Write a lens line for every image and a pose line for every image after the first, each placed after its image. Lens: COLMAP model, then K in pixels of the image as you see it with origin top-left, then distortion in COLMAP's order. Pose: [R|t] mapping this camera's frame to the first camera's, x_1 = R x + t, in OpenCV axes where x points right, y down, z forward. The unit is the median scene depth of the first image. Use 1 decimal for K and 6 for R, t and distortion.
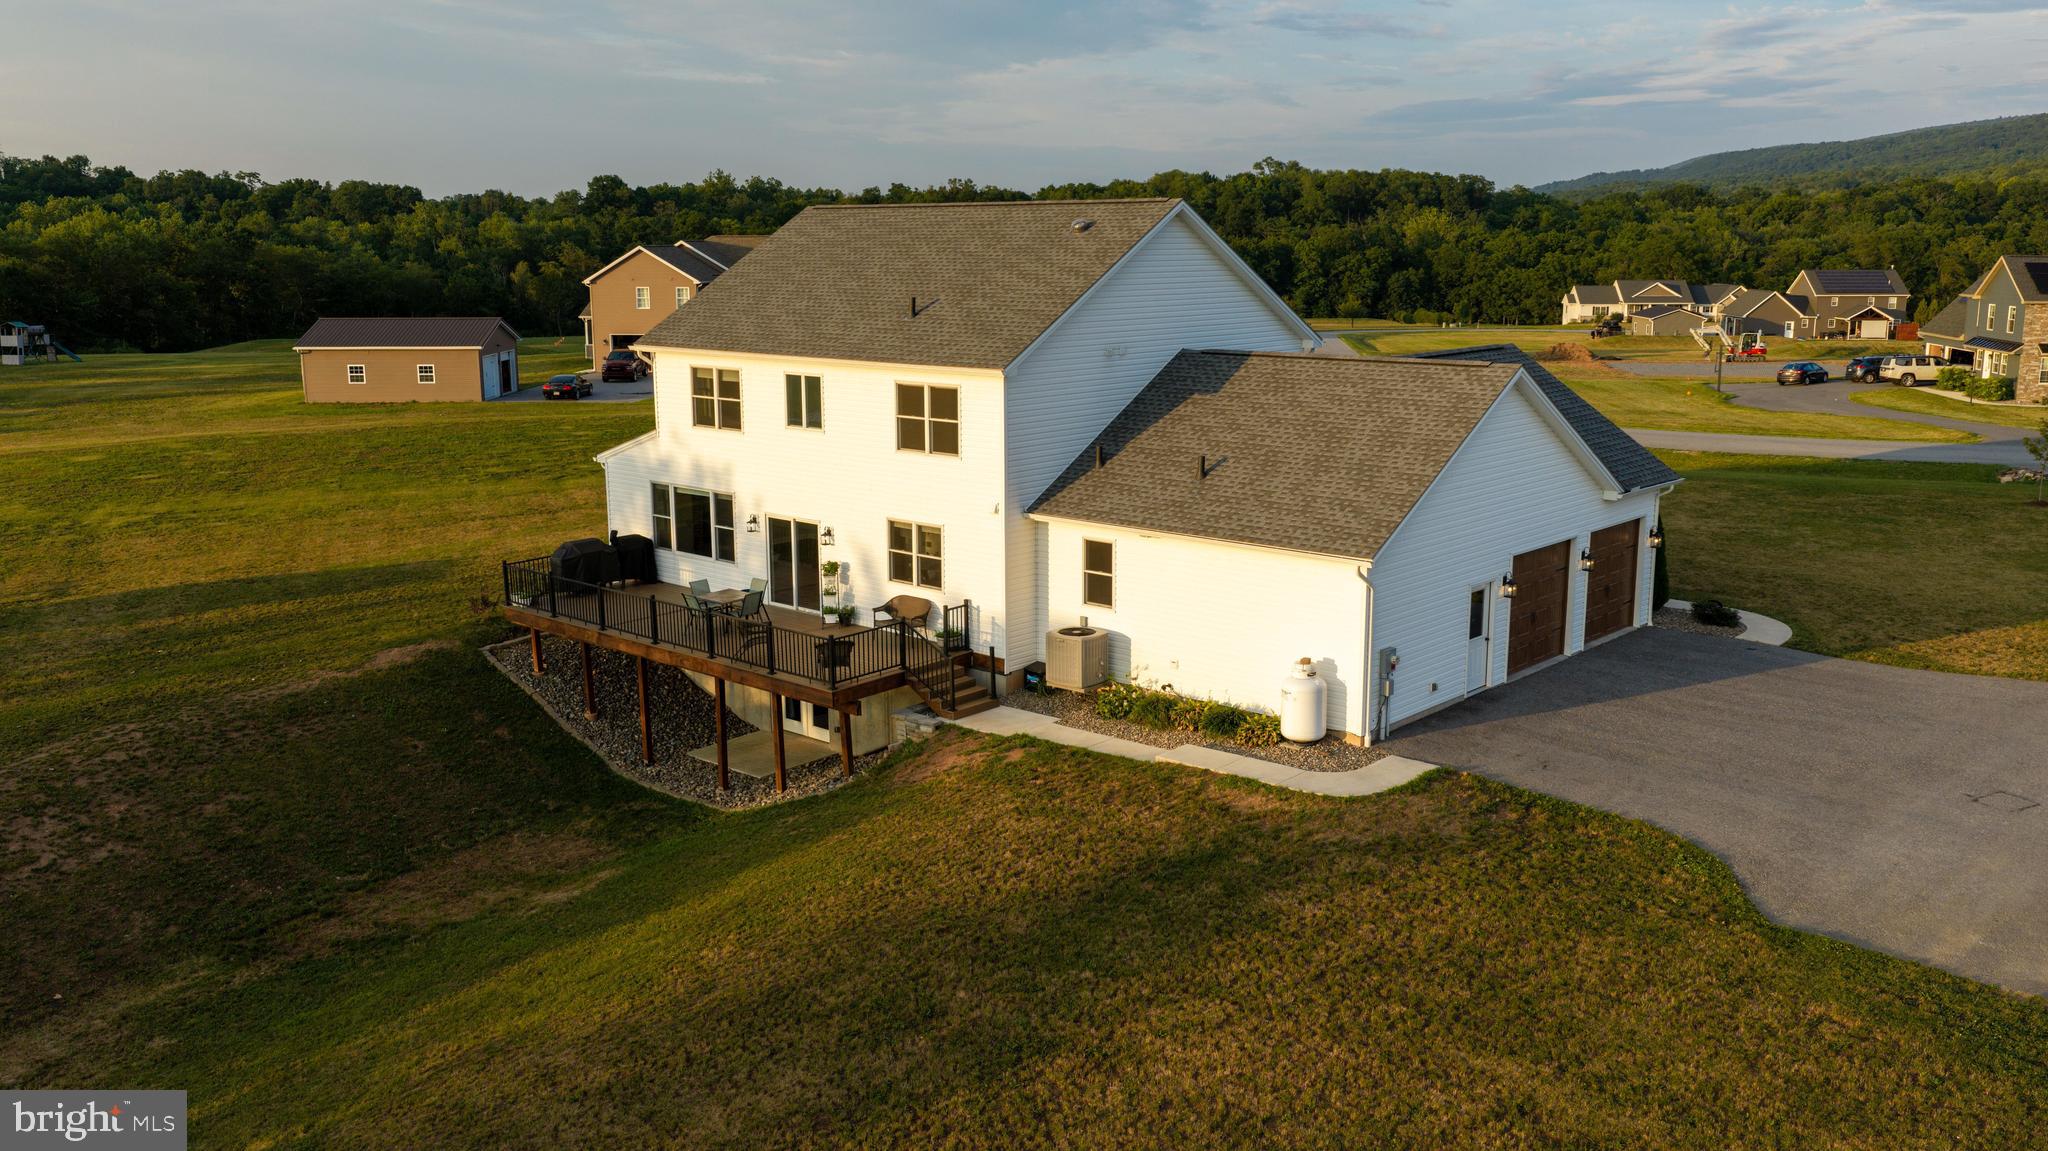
lens RADIAL K [[1695.2, 0, 1030.5], [0, 1695.2, 572.2], [0, 0, 1]] dist [0.030521, -0.056947]
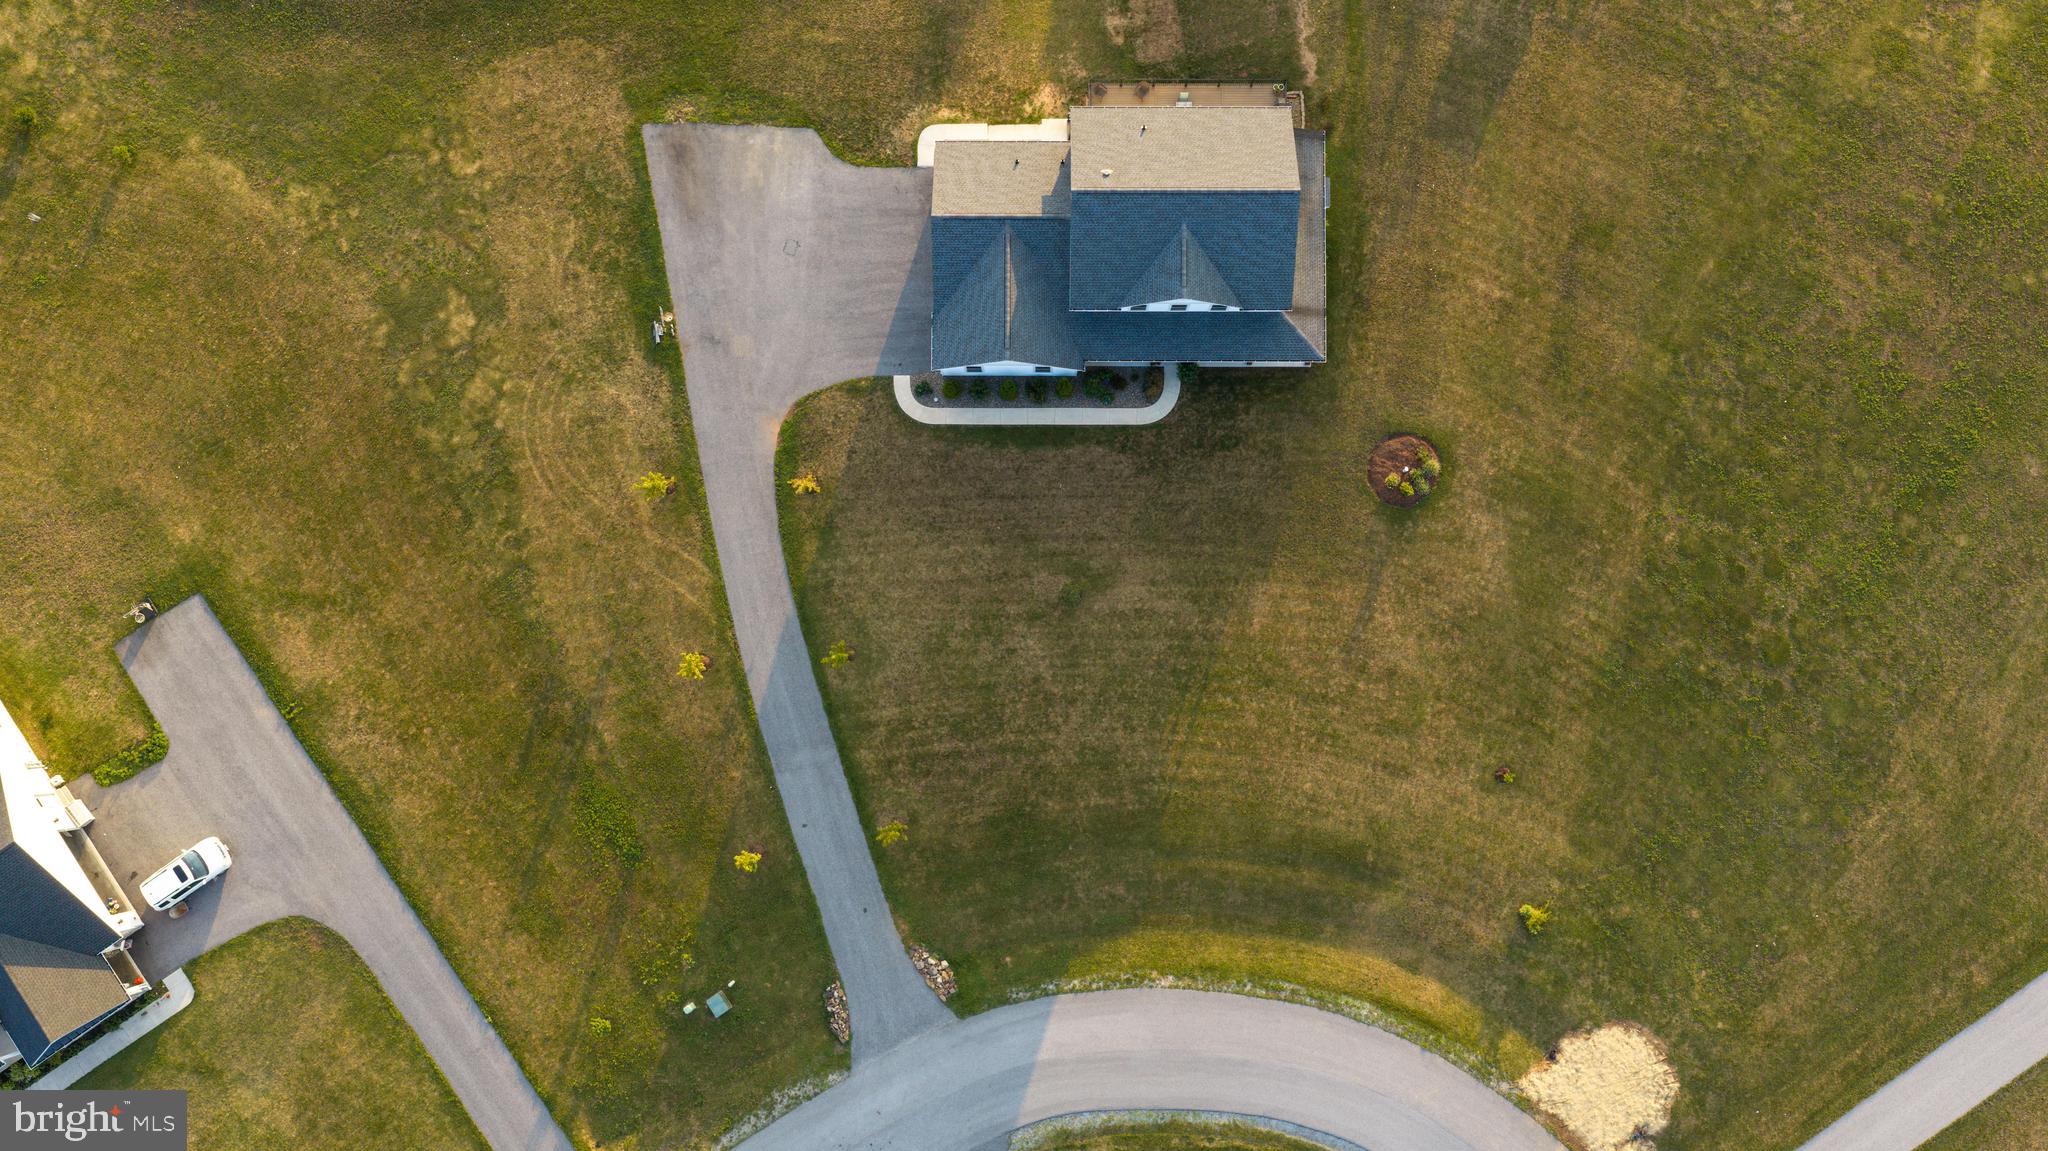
lens RADIAL K [[1695.2, 0, 1024.6], [0, 1695.2, 574.5], [0, 0, 1]] dist [0.030521, -0.056947]
pose [[-0.743169, 0.667761, -0.042376, 0.609921], [-0.123934, -0.075140, 0.989442, -2.655949], [0.657526, 0.740574, 0.138599, 0.994569]]
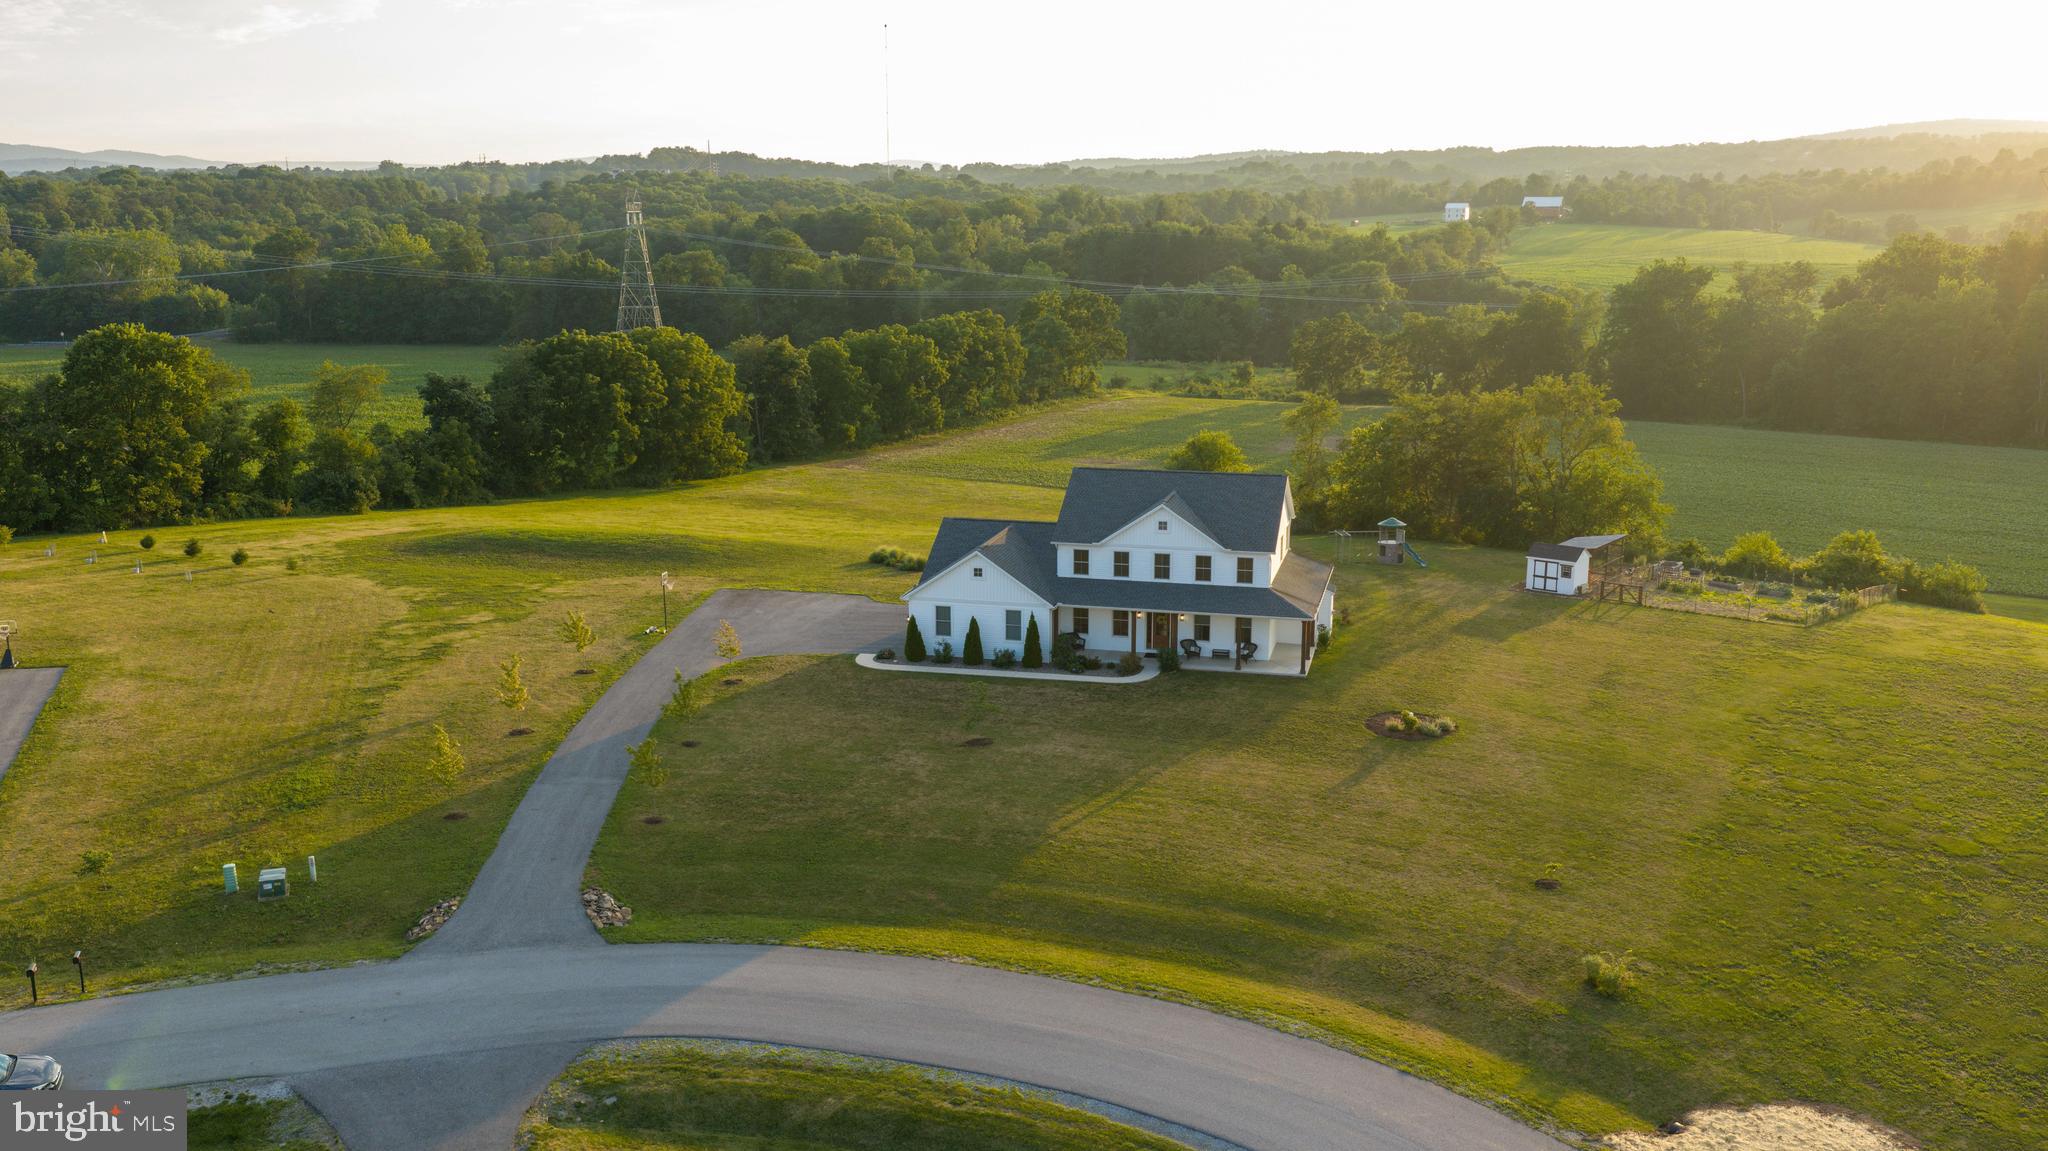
lens RADIAL K [[1695.2, 0, 1027.7], [0, 1695.2, 575.3], [0, 0, 1]] dist [0.030521, -0.056947]
pose [[-0.880736, 0.106610, -0.461452, 1.373701], [-0.087725, 0.920753, 0.380156, -1.047050], [0.465412, 0.375298, -0.801588, 3.096447]]
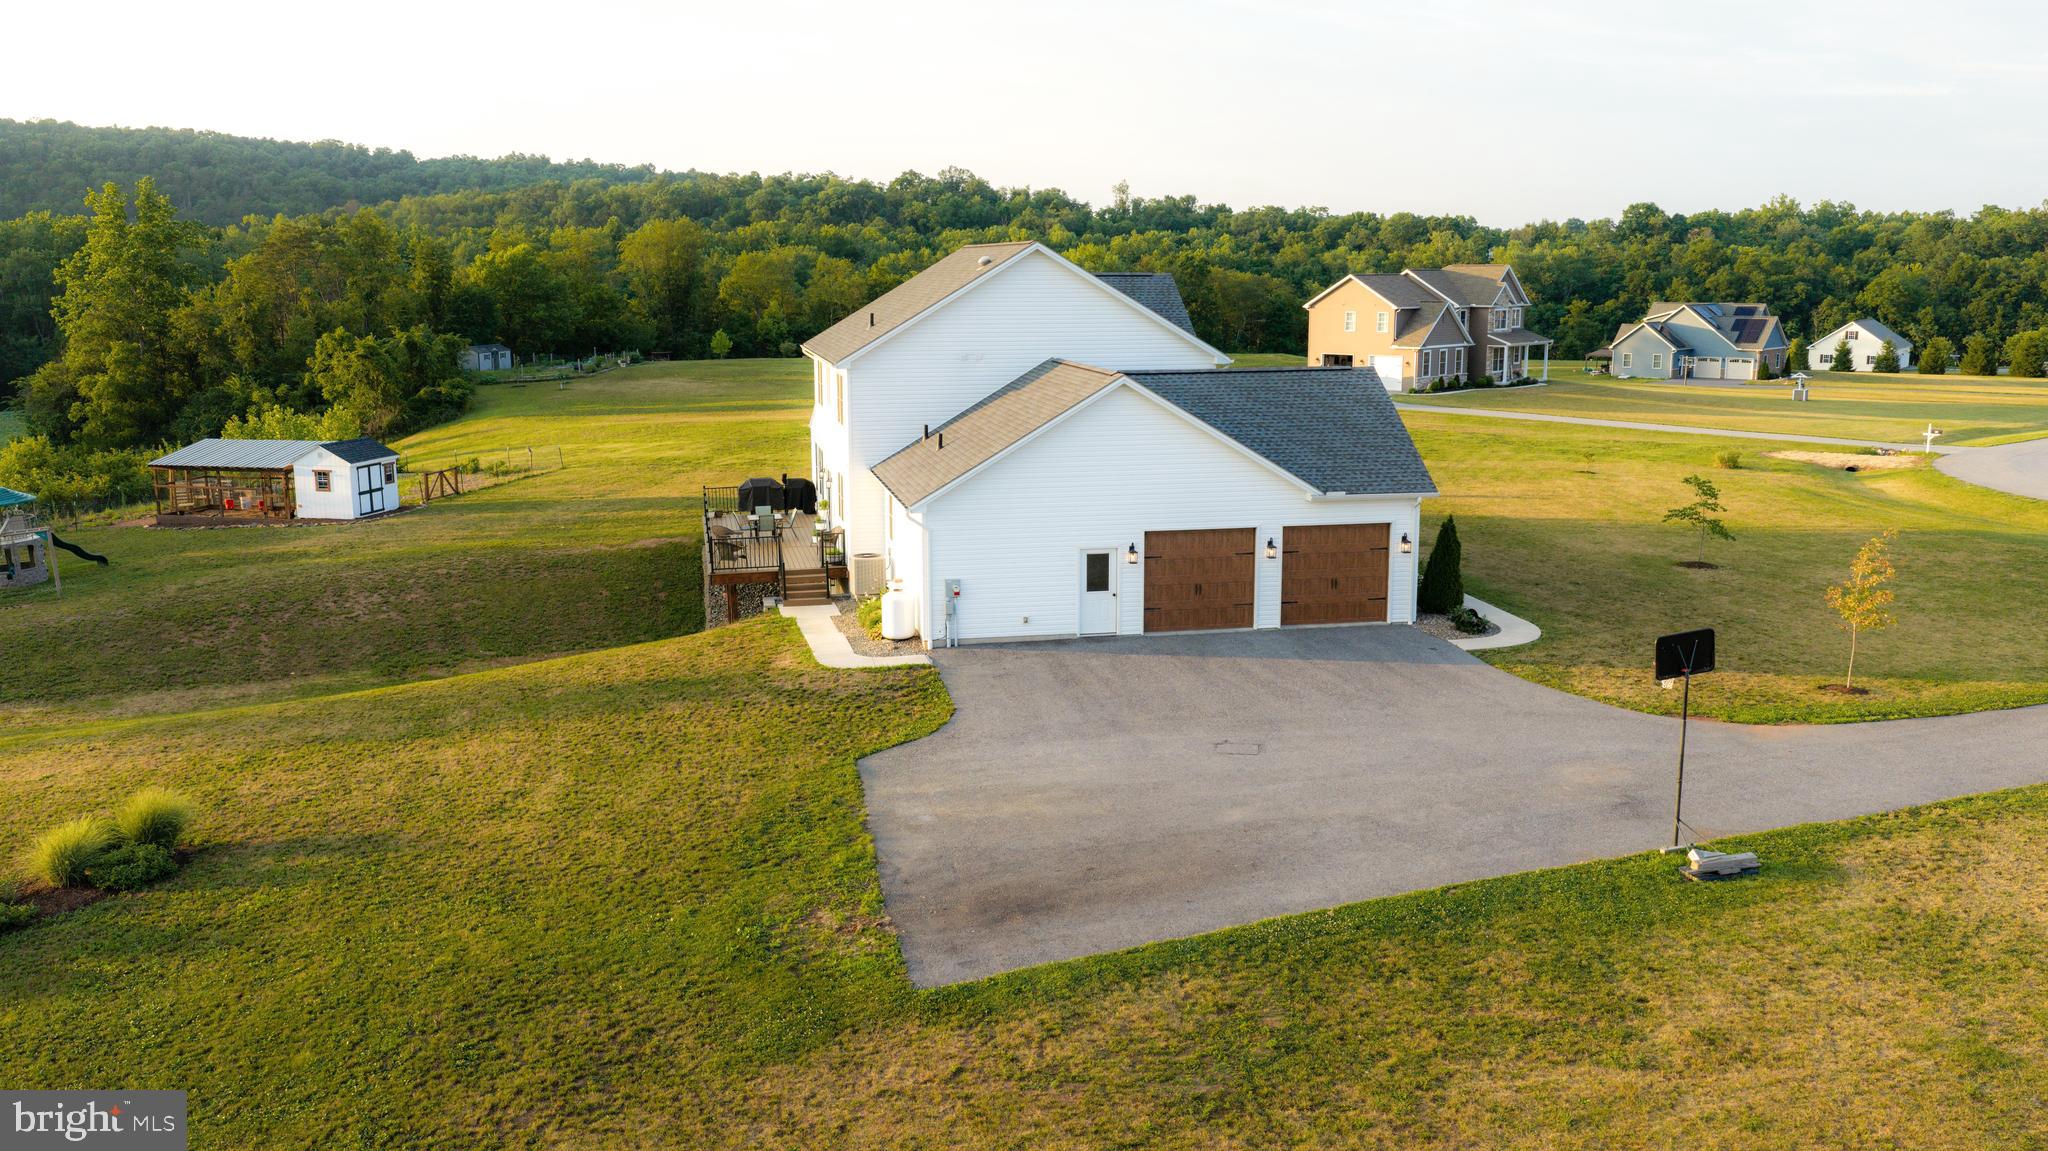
lens RADIAL K [[1695.2, 0, 1028.0], [0, 1695.2, 569.6], [0, 0, 1]] dist [0.030521, -0.056947]
pose [[0.807185, 0.107246, -0.580474, 0.835723], [-0.117130, 0.992904, 0.020568, 0.002477], [0.578561, 0.051389, 0.814019, -0.041867]]
